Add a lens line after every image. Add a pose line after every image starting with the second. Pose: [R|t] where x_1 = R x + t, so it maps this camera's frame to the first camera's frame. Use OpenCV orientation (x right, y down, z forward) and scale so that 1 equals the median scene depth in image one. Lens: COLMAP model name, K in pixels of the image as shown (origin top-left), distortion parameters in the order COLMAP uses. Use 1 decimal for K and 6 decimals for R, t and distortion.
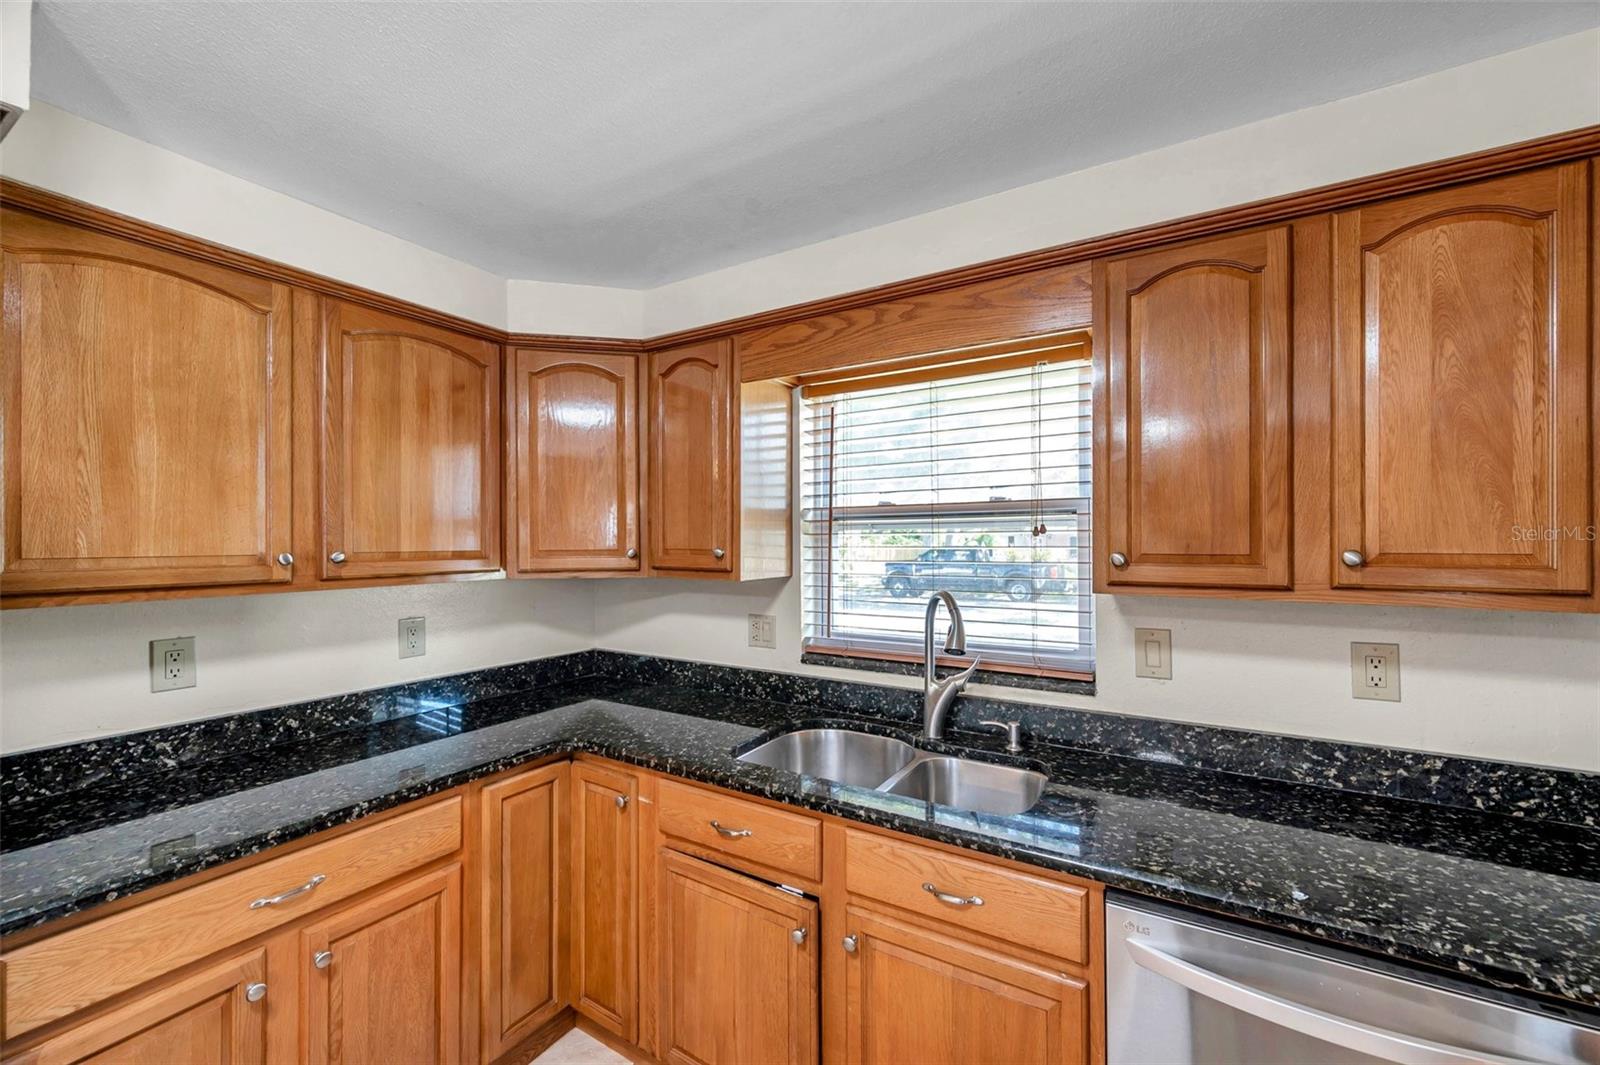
lens RADIAL K [[640.0, 0, 783.0], [0, 640.0, 537.4], [0, 0, 1]] dist [-0.001150, 0.000570]
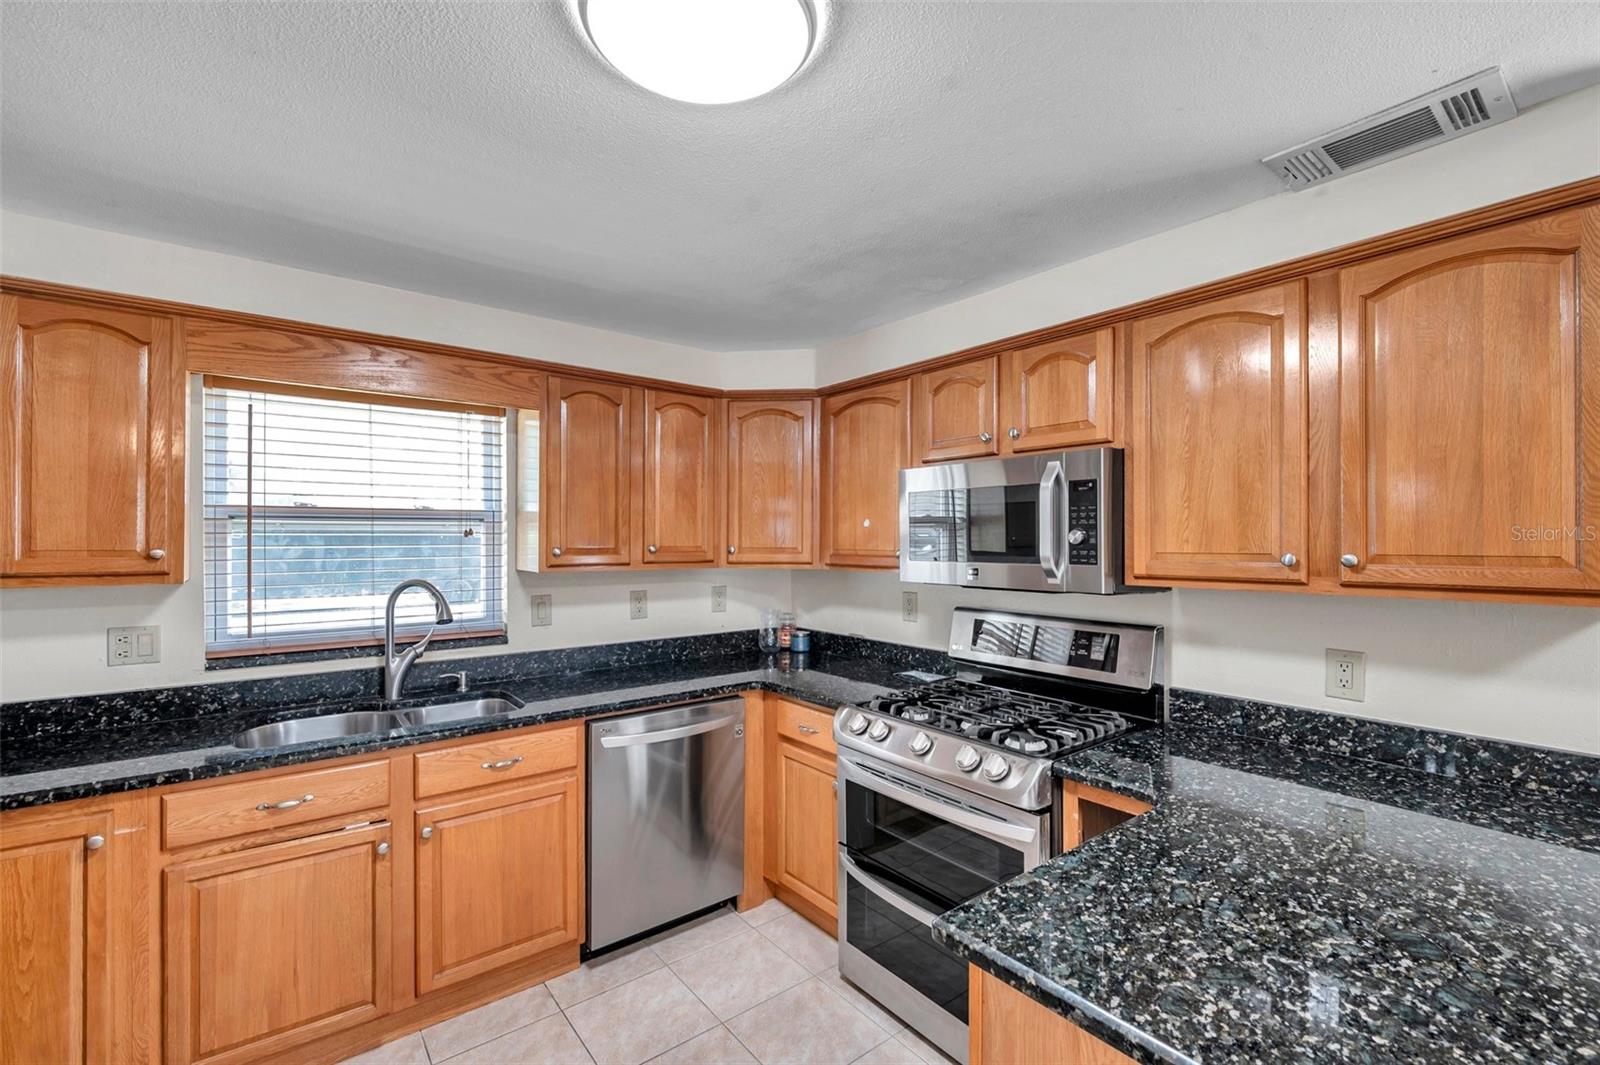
lens RADIAL K [[677.7, 0, 806.4], [0, 677.7, 539.6], [0, 0, 1]] dist [0.000736, 0.000028]
pose [[0.348704, 0.003397, 0.937227, -0.756632], [-0.005066, 0.999986, -0.001739, 0.002266], [-0.937219, -0.004141, 0.348716, -0.210209]]
